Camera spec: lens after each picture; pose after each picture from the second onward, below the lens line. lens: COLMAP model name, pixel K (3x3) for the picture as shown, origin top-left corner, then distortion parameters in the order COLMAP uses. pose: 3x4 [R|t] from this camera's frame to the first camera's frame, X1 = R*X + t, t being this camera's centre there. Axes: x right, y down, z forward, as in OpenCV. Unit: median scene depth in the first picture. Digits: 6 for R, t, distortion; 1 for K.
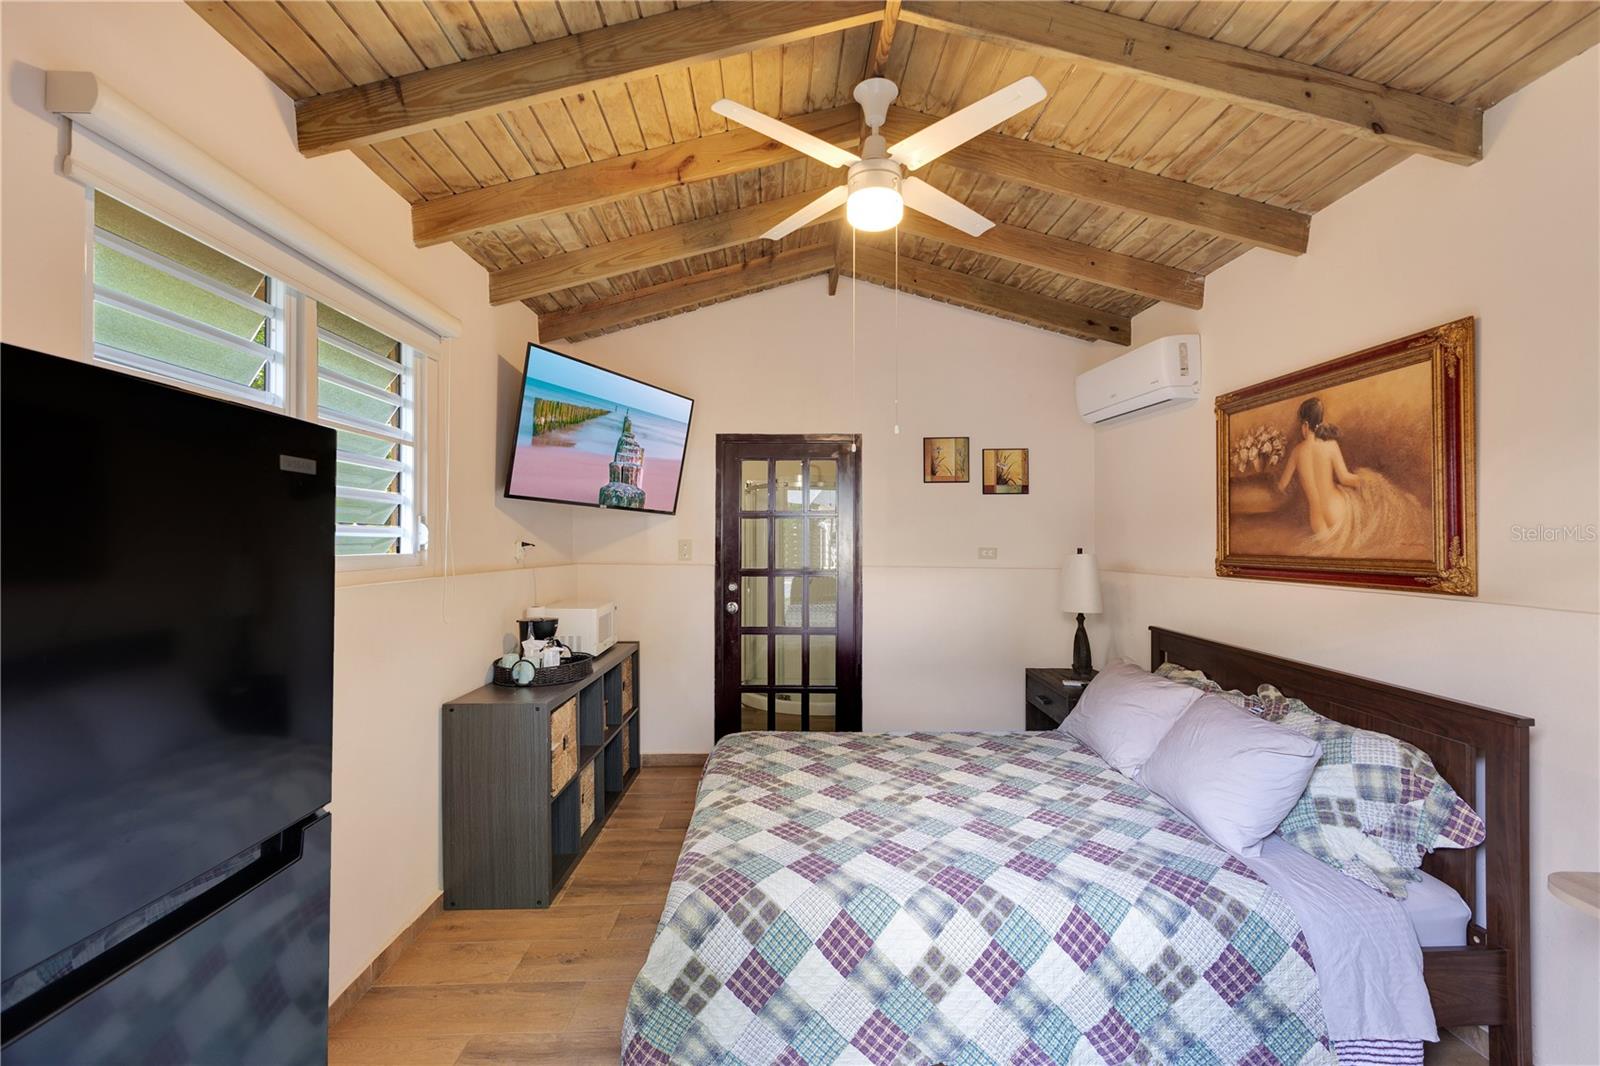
lens RADIAL K [[669.9, 0, 800.5], [0, 669.9, 533.7], [0, 0, 1]] dist [0.000118, 0.000010]
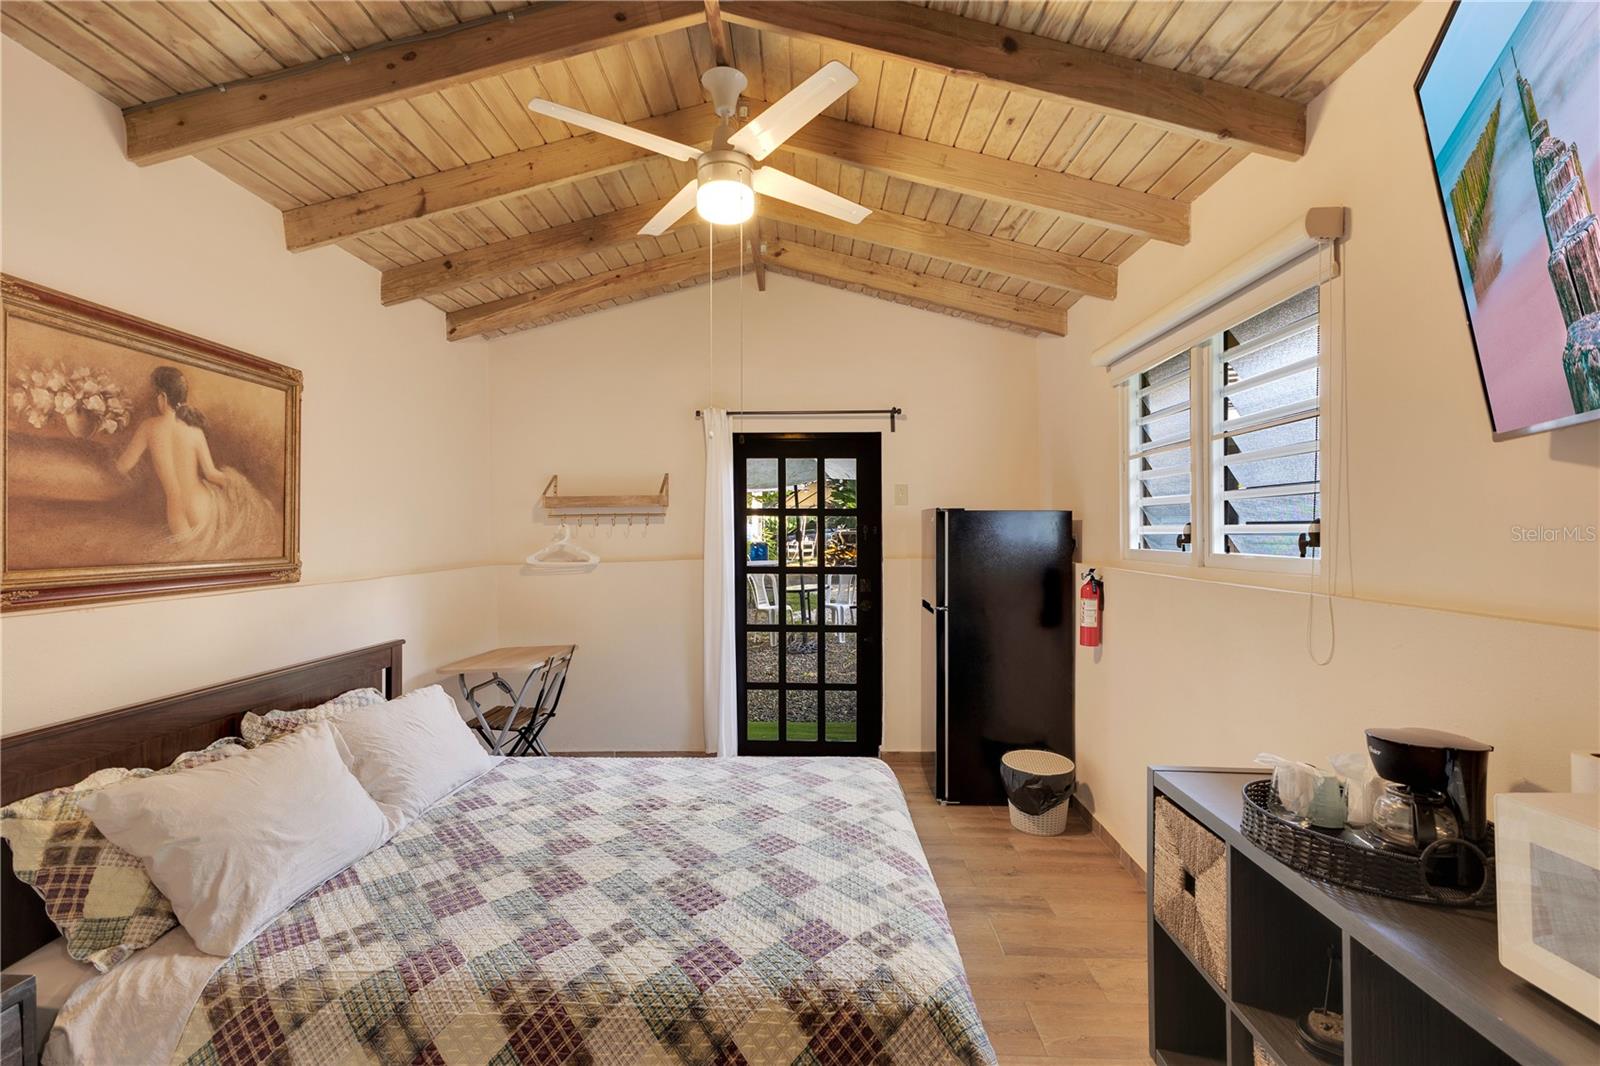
lens RADIAL K [[669.9, 0, 798.9], [0, 669.9, 531.5], [0, 0, 1]] dist [0.000118, 0.000010]
pose [[-0.999269, 0.000448, 0.038221, -0.030867], [0.000061, 0.999949, -0.010143, 0.005728], [-0.038224, -0.010133, -0.999218, 1.843826]]
